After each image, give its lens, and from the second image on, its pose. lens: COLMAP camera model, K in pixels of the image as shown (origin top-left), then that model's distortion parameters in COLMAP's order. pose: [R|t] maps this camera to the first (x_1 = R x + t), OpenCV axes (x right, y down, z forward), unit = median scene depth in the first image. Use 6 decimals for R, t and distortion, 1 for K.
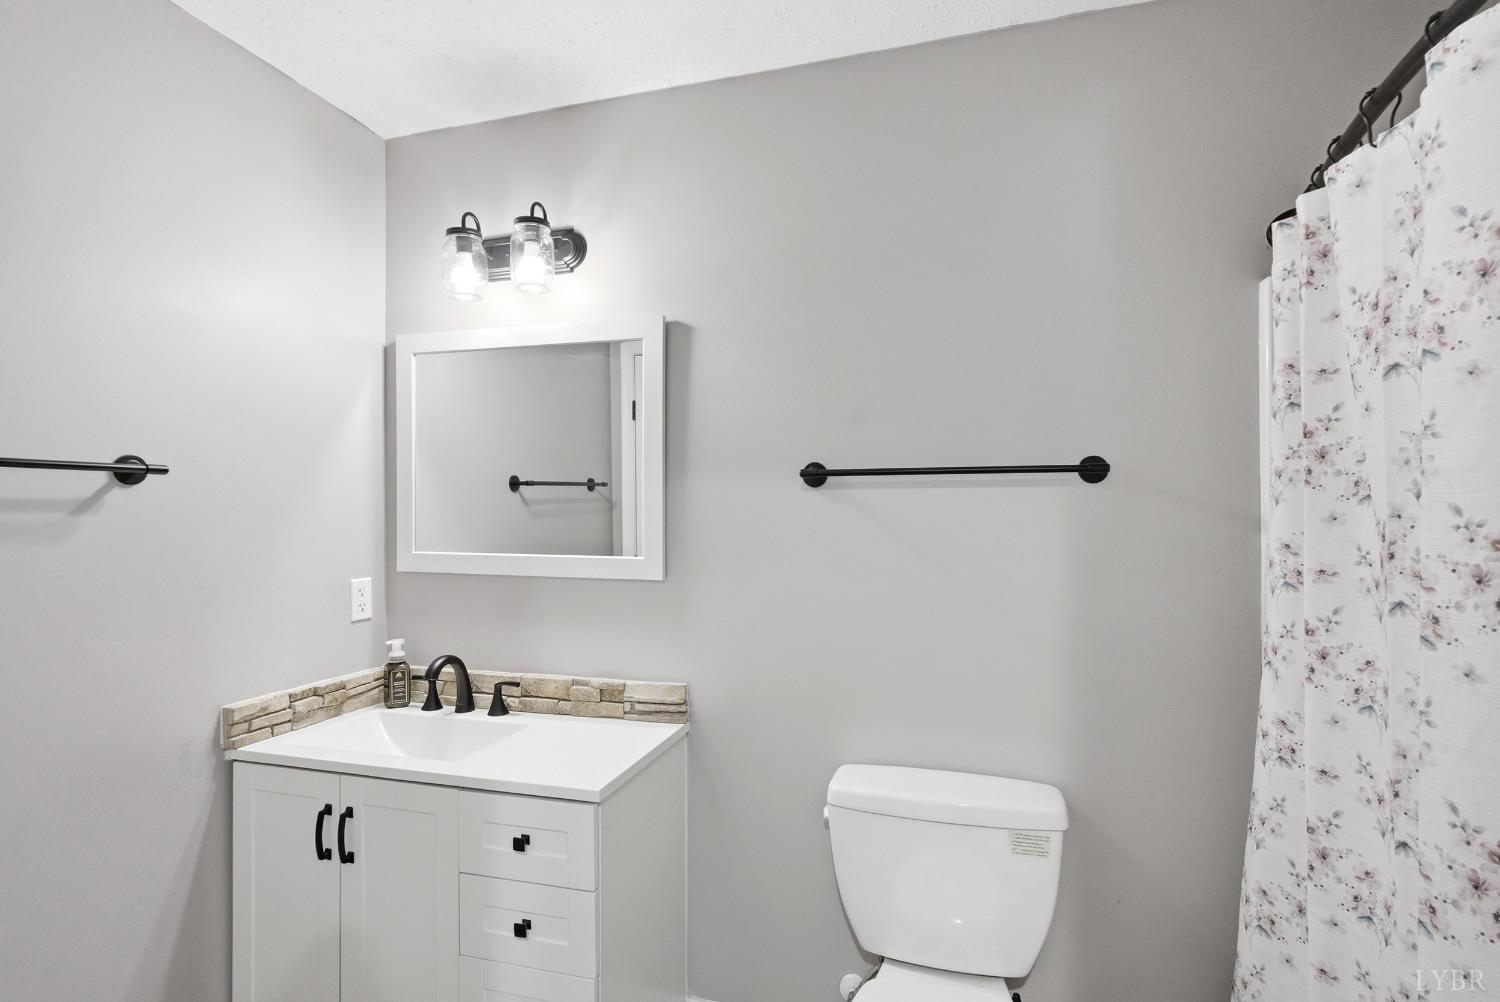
lens RADIAL K [[960.2, 0, 745.1], [0, 960.2, 505.5], [0, 0, 1]] dist [0.003698, 0.001815]
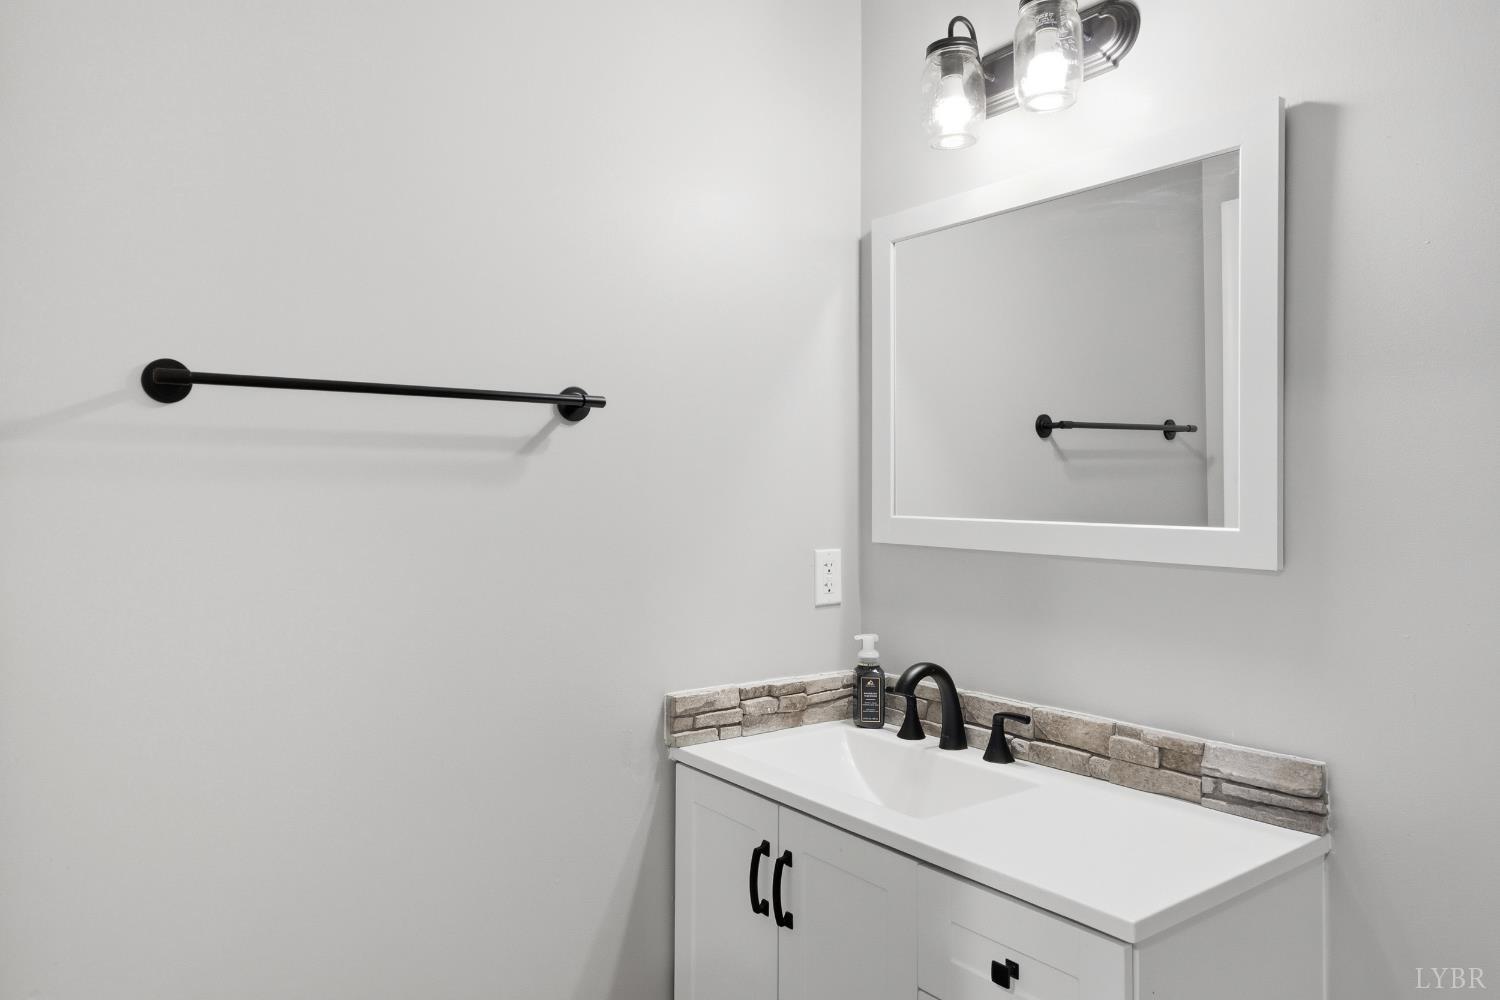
lens RADIAL K [[960.2, 0, 745.1], [0, 960.2, 504.5], [0, 0, 1]] dist [0.003698, 0.001815]
pose [[0.786580, 0.004673, -0.617470, 0.017346], [-0.030340, 0.999056, -0.031088, 0.066295], [0.616742, 0.043187, 0.785980, 0.362346]]
